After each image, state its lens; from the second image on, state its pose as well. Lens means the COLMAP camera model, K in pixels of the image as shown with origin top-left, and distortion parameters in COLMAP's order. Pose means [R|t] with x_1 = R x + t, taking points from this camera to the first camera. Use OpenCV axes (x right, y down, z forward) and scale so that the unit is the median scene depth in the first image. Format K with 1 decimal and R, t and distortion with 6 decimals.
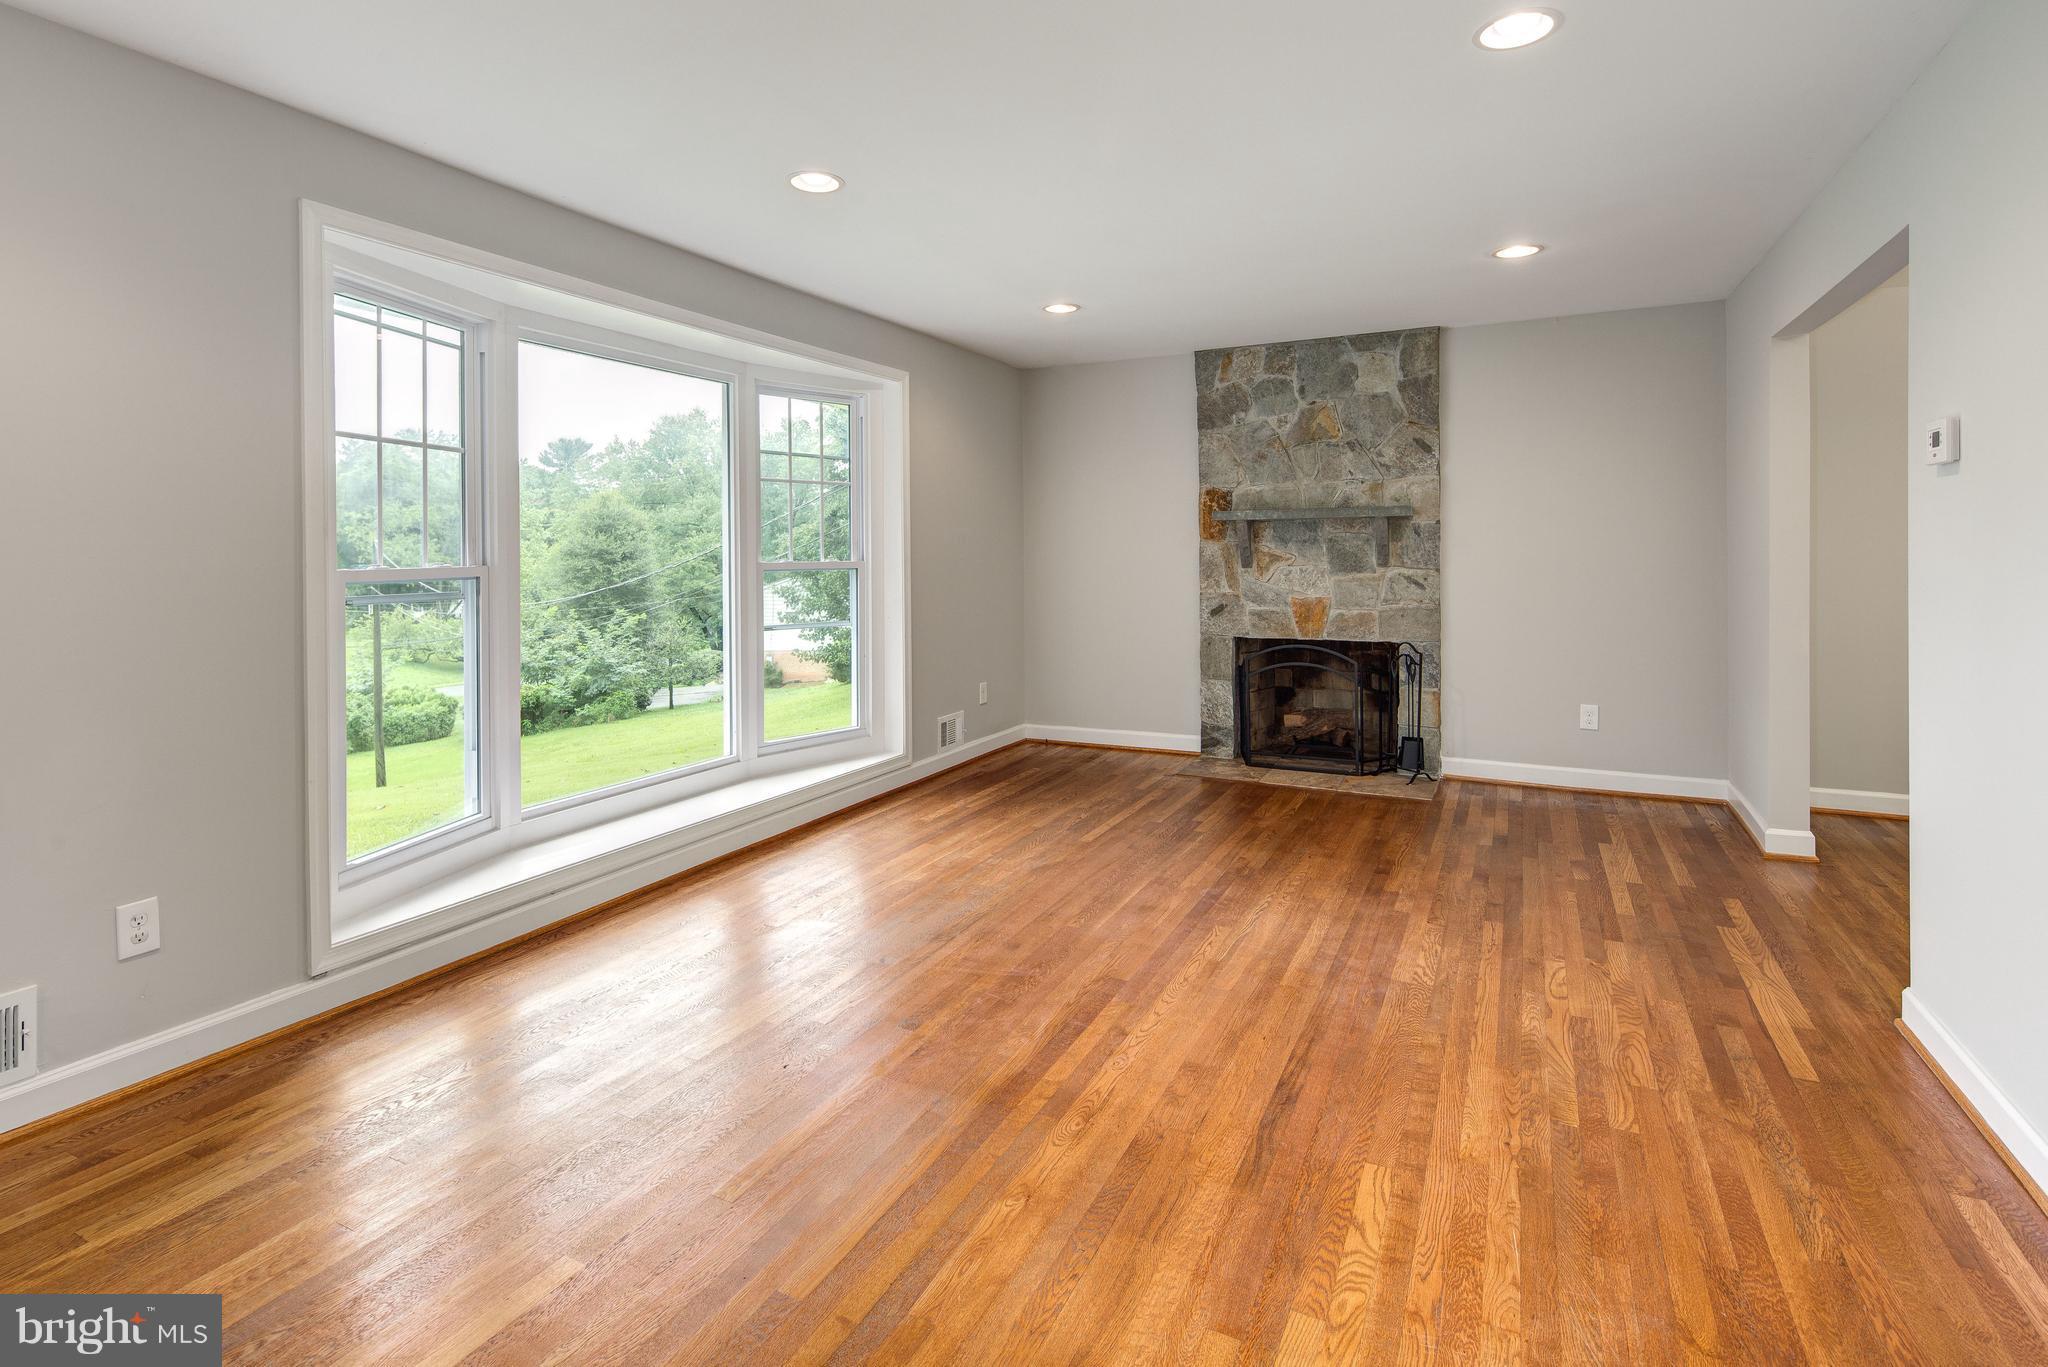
lens RADIAL K [[1002.0, 0, 1016.6], [0, 1002.0, 553.8], [0, 0, 1]] dist [0.006934, -0.006318]
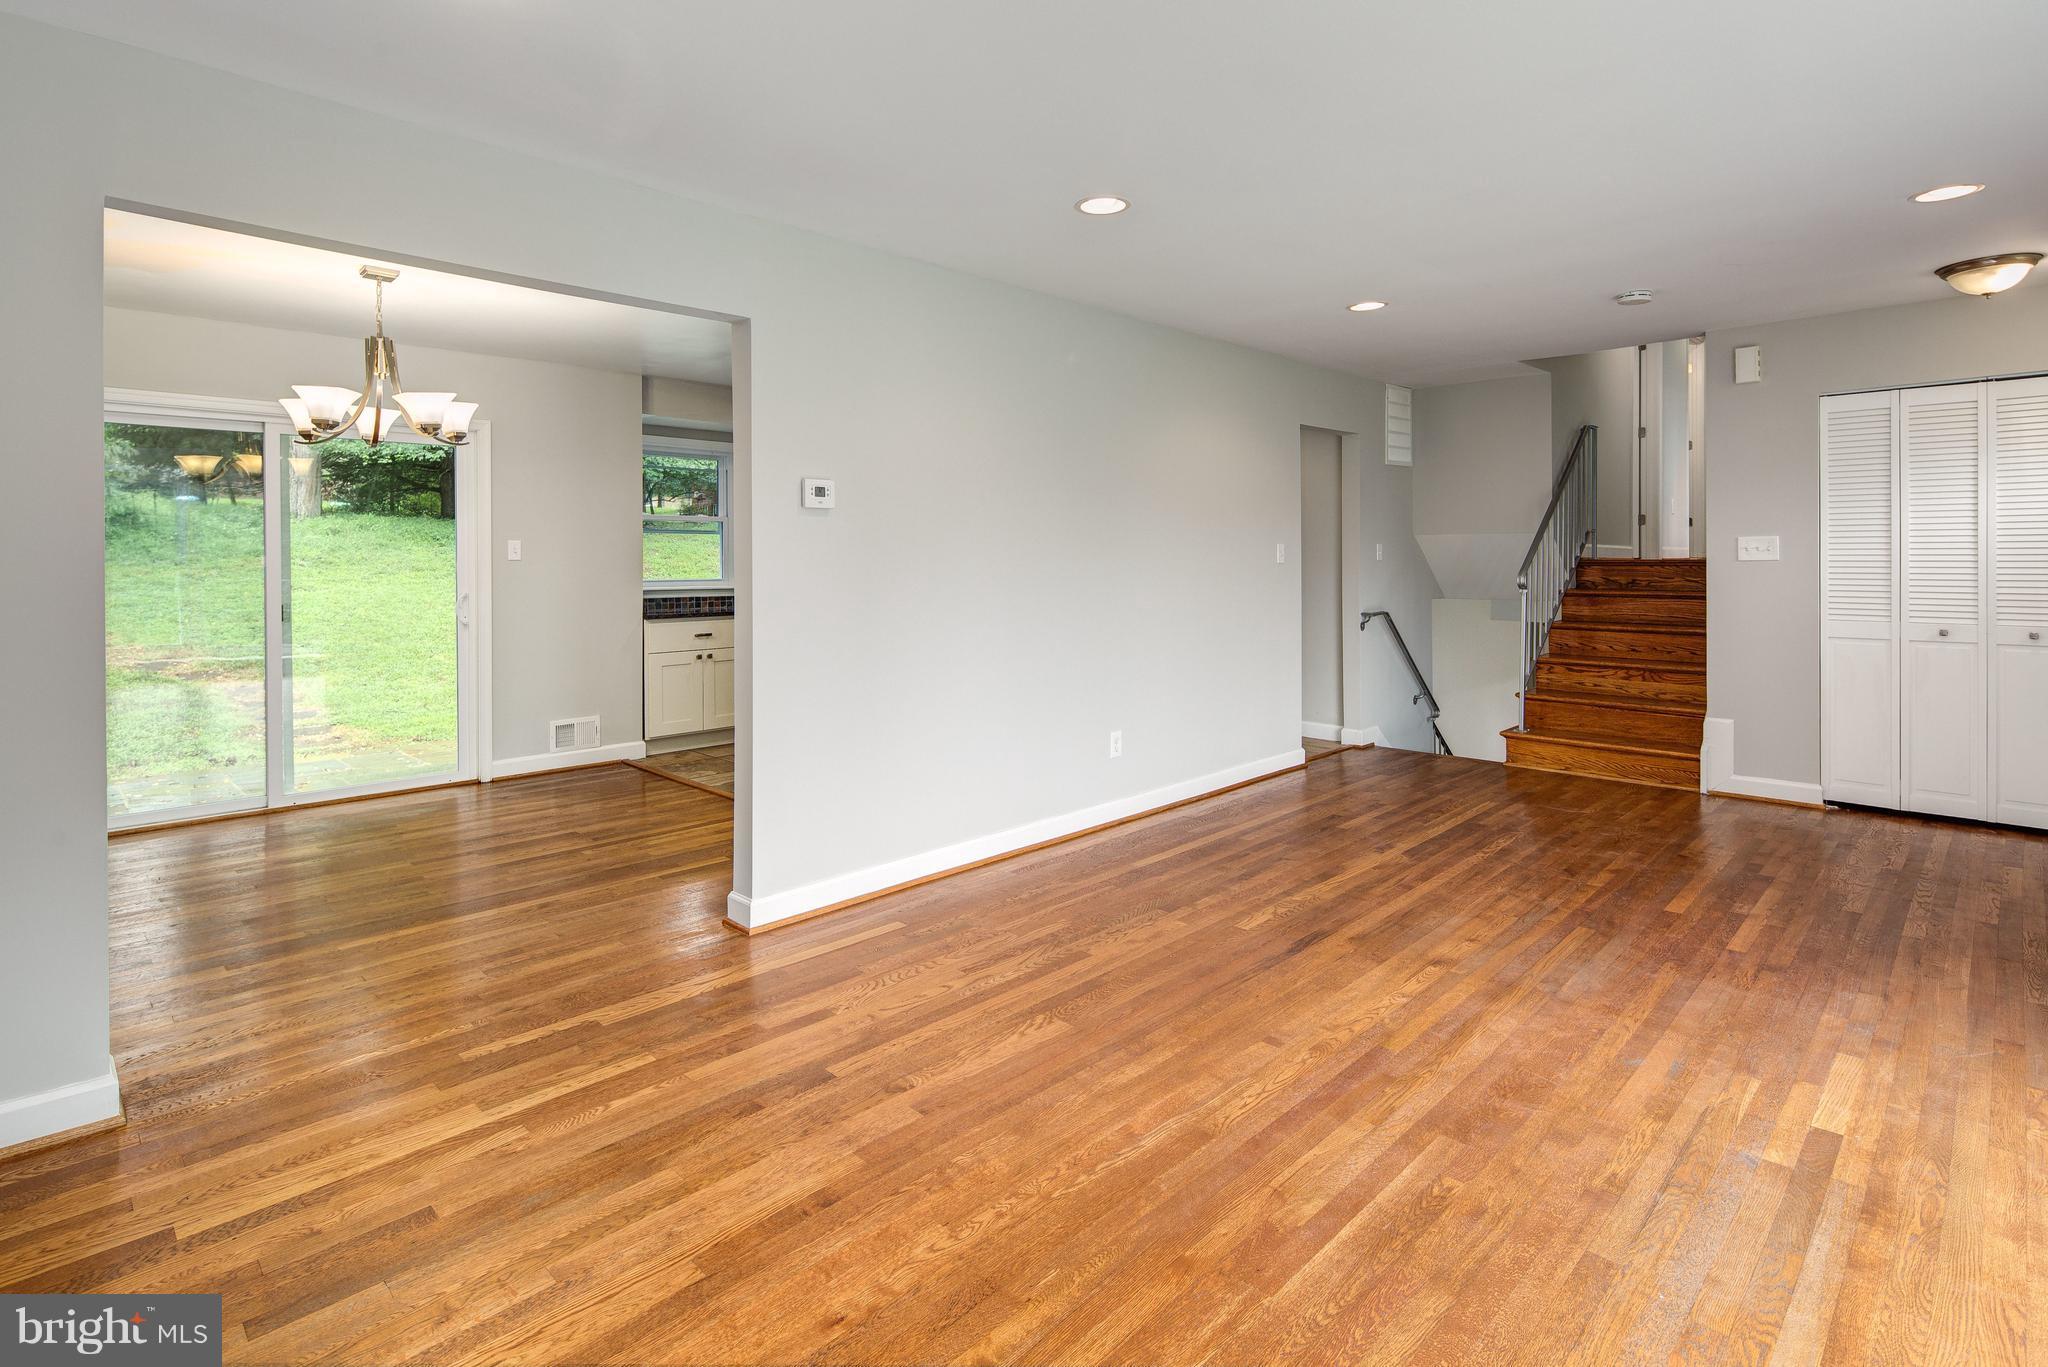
lens RADIAL K [[1002.0, 0, 1019.8], [0, 1002.0, 563.6], [0, 0, 1]] dist [0.006934, -0.006318]
pose [[-0.950430, 0.010877, 0.310749, 0.067718], [0.013345, 0.999894, 0.005818, -0.004913], [-0.310652, 0.009677, -0.950474, 0.995959]]
